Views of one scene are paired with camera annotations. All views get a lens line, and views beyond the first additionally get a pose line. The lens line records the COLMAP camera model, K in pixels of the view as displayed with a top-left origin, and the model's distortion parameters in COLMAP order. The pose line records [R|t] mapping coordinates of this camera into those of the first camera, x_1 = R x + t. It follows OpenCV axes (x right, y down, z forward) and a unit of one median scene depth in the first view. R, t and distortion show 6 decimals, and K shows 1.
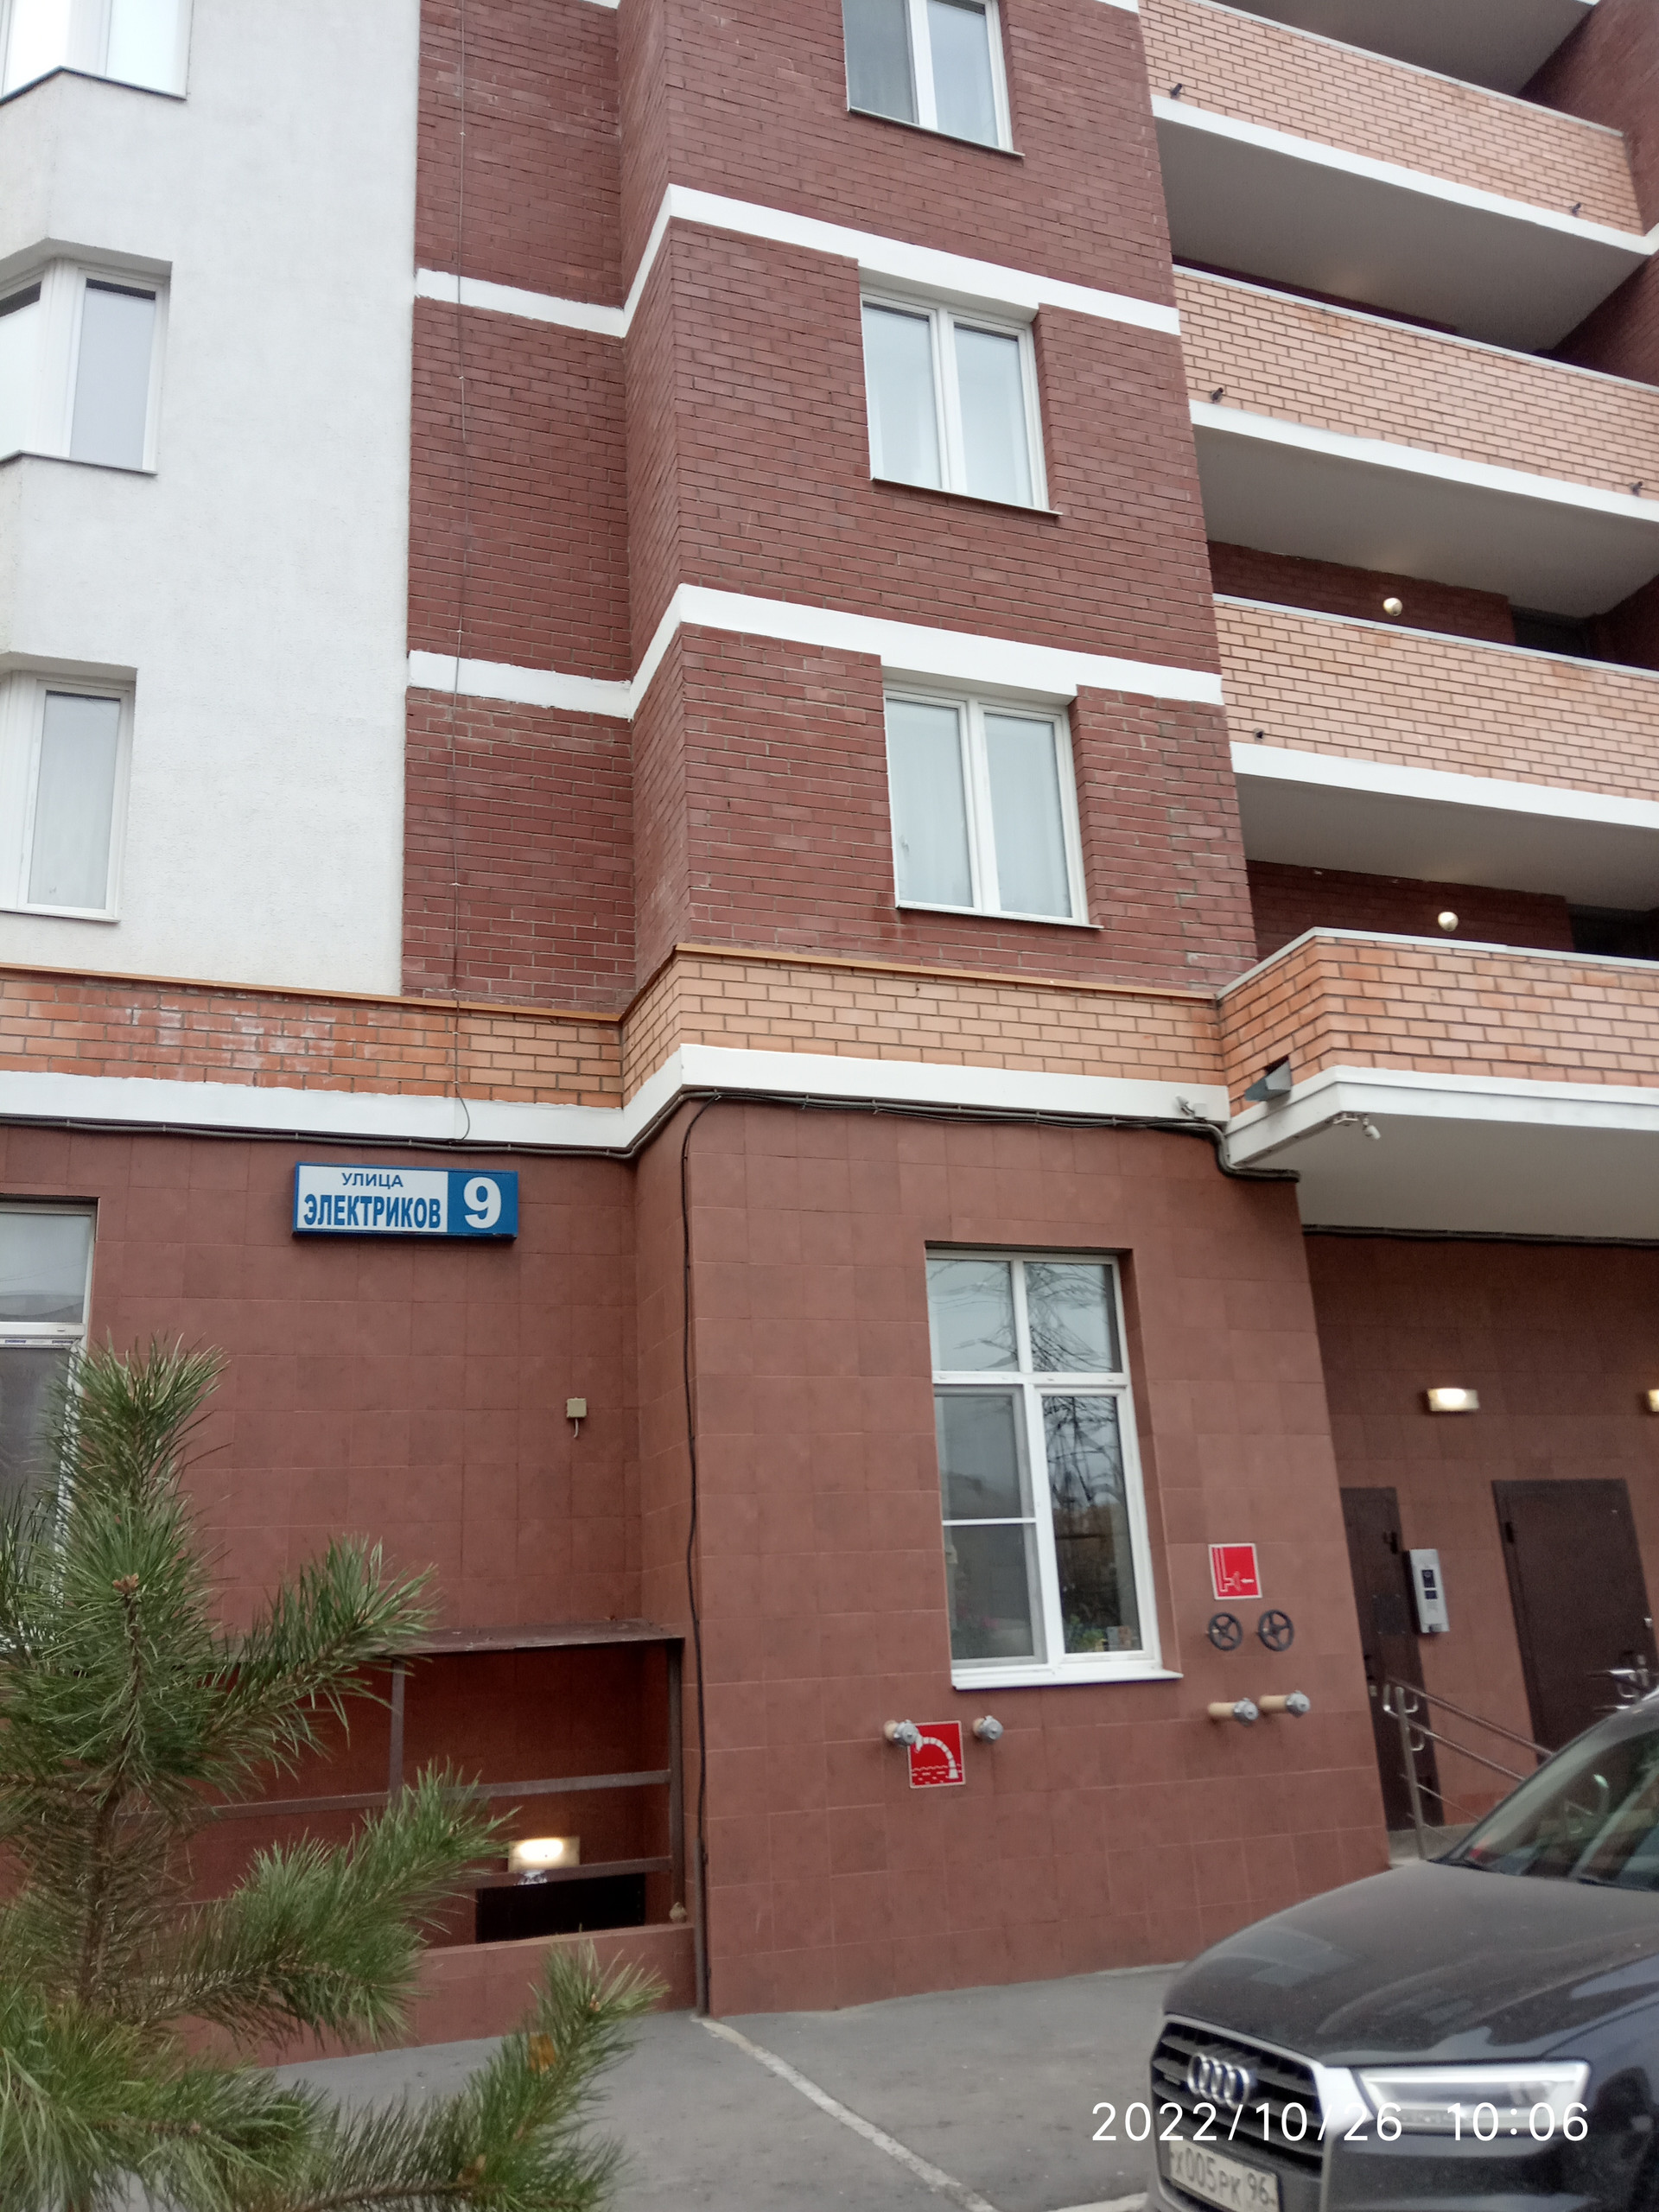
lens RADIAL K [[1761.1, 0, 828.7], [0, 1761.1, 1094.7], [0, 0, 1]] dist [0.079236, -0.022130]
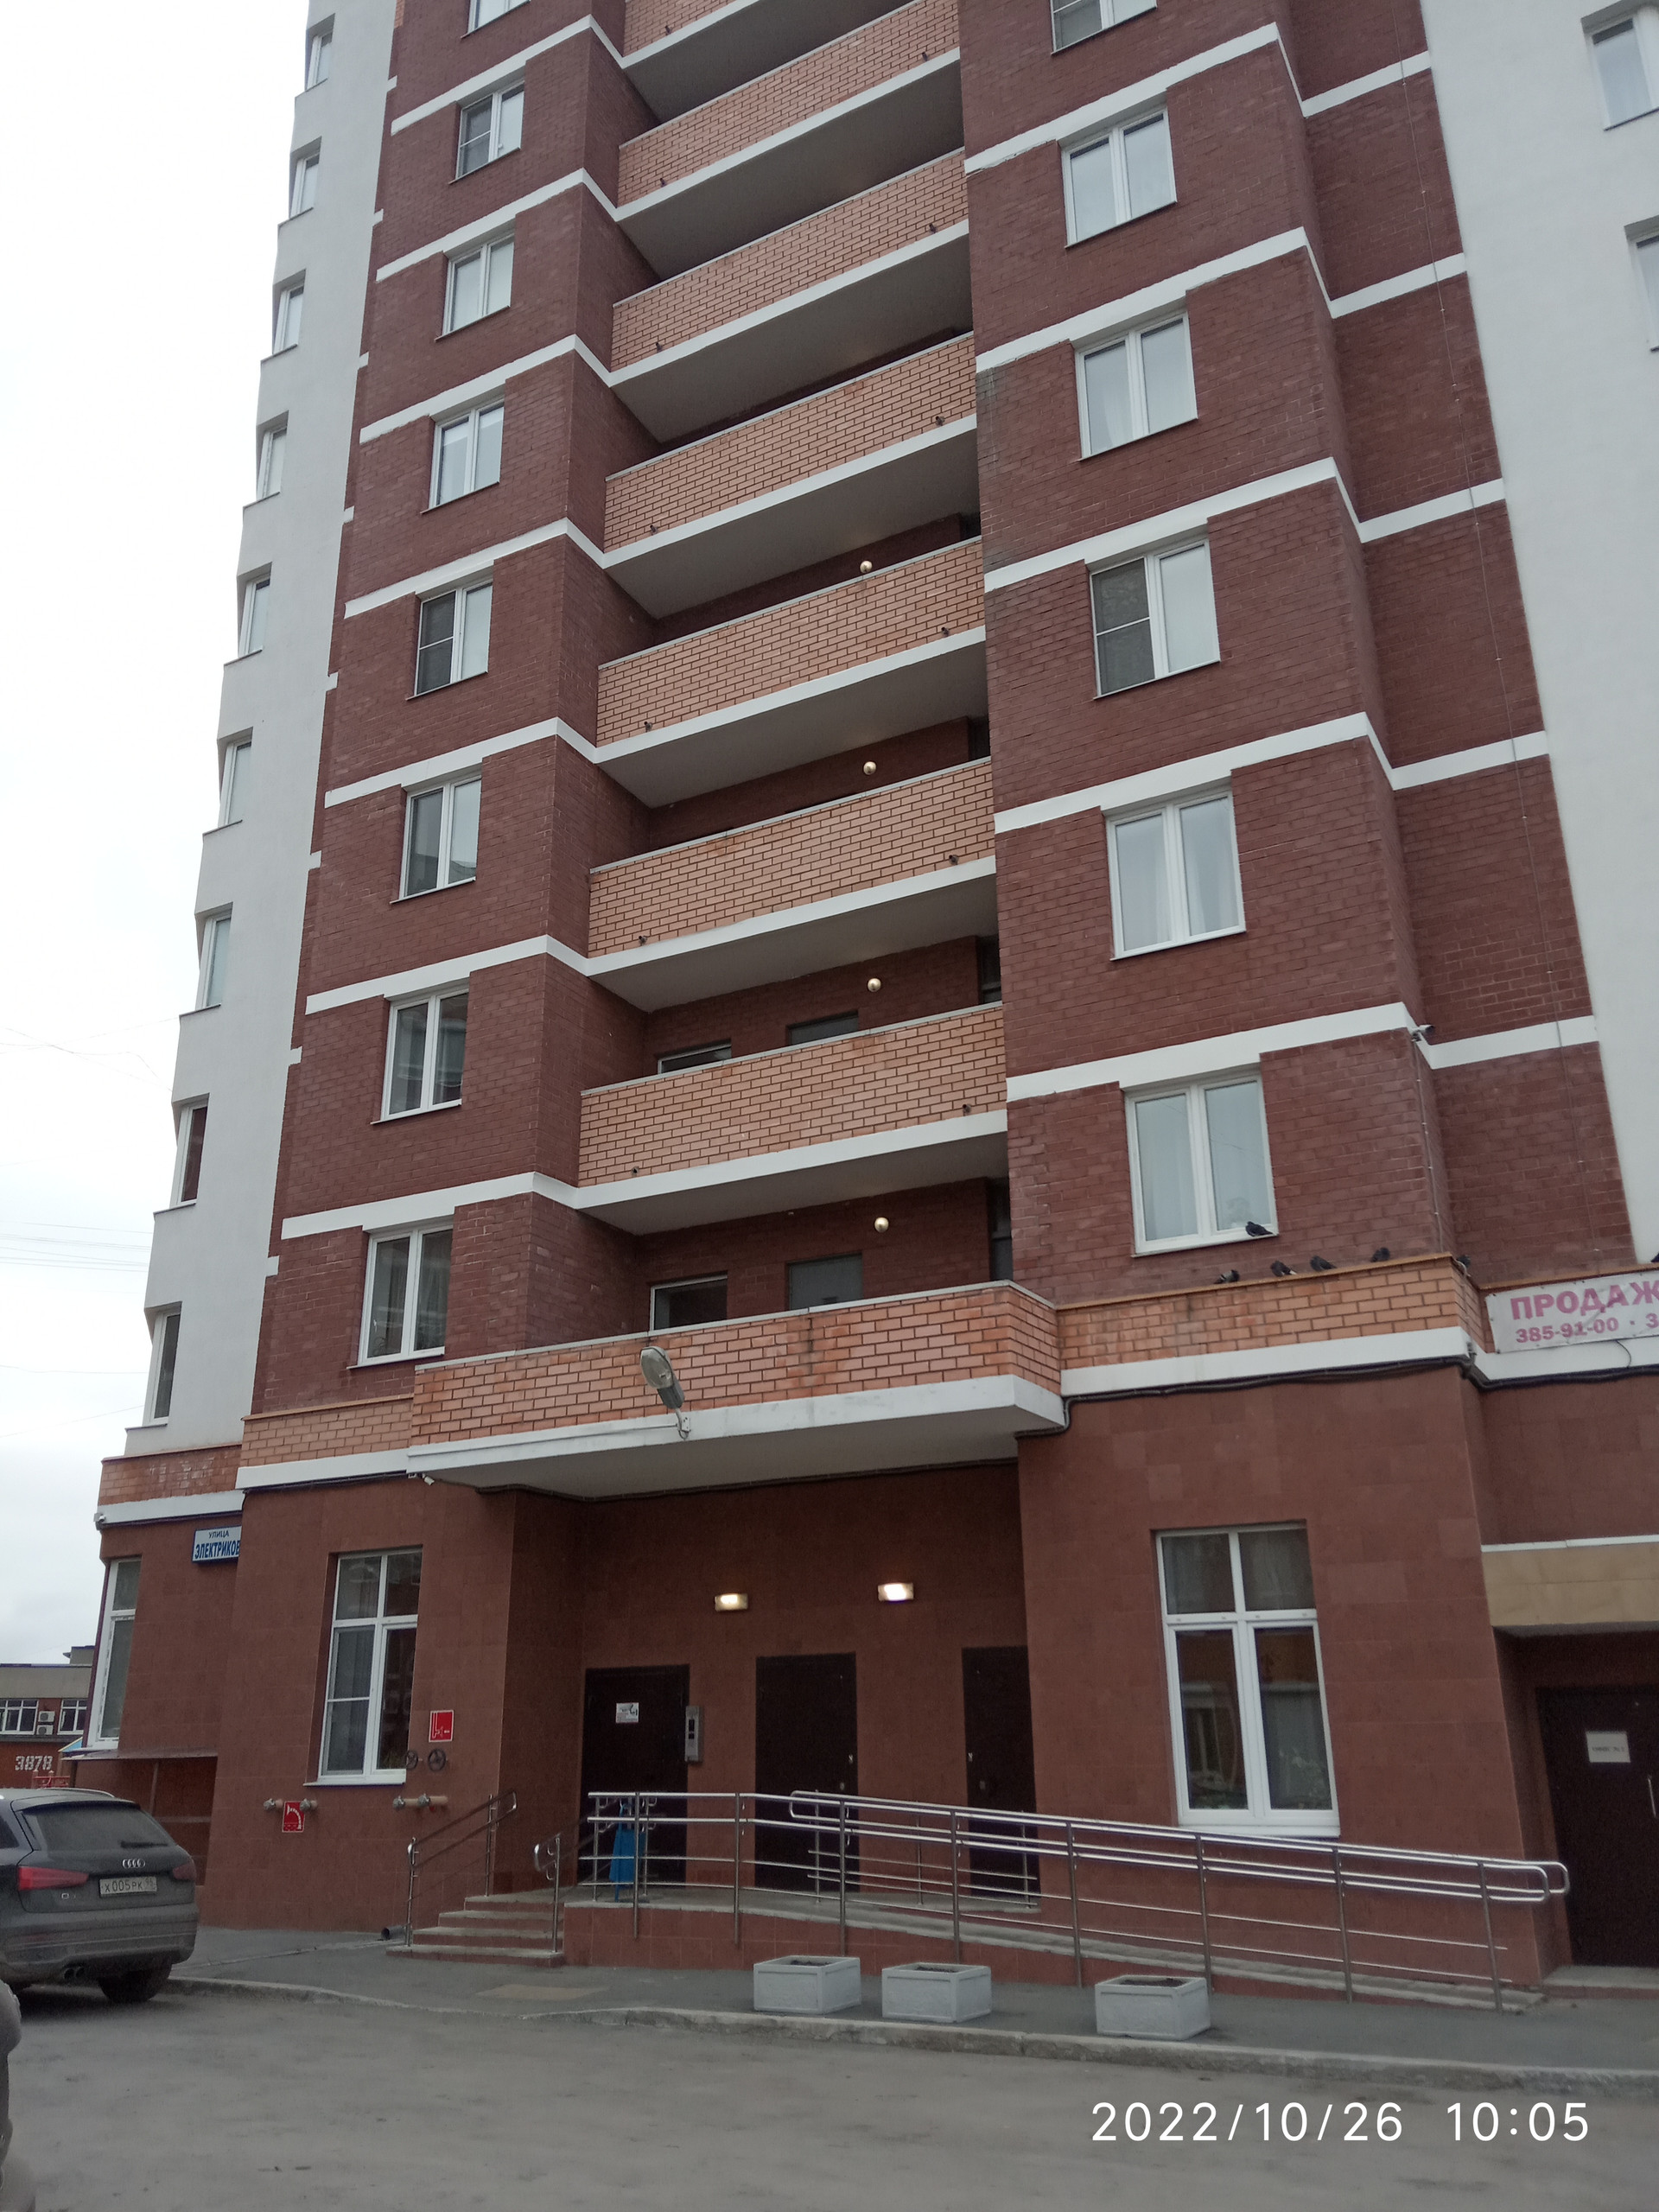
lens RADIAL K [[1761.1, 0, 827.2], [0, 1761.1, 1114.8], [0, 0, 1]] dist [0.079236, -0.022130]
pose [[0.654370, -0.219749, -0.723540, 1.863485], [0.204360, 0.972630, -0.110577, -0.055825], [0.728036, -0.075504, 0.681368, 0.085569]]
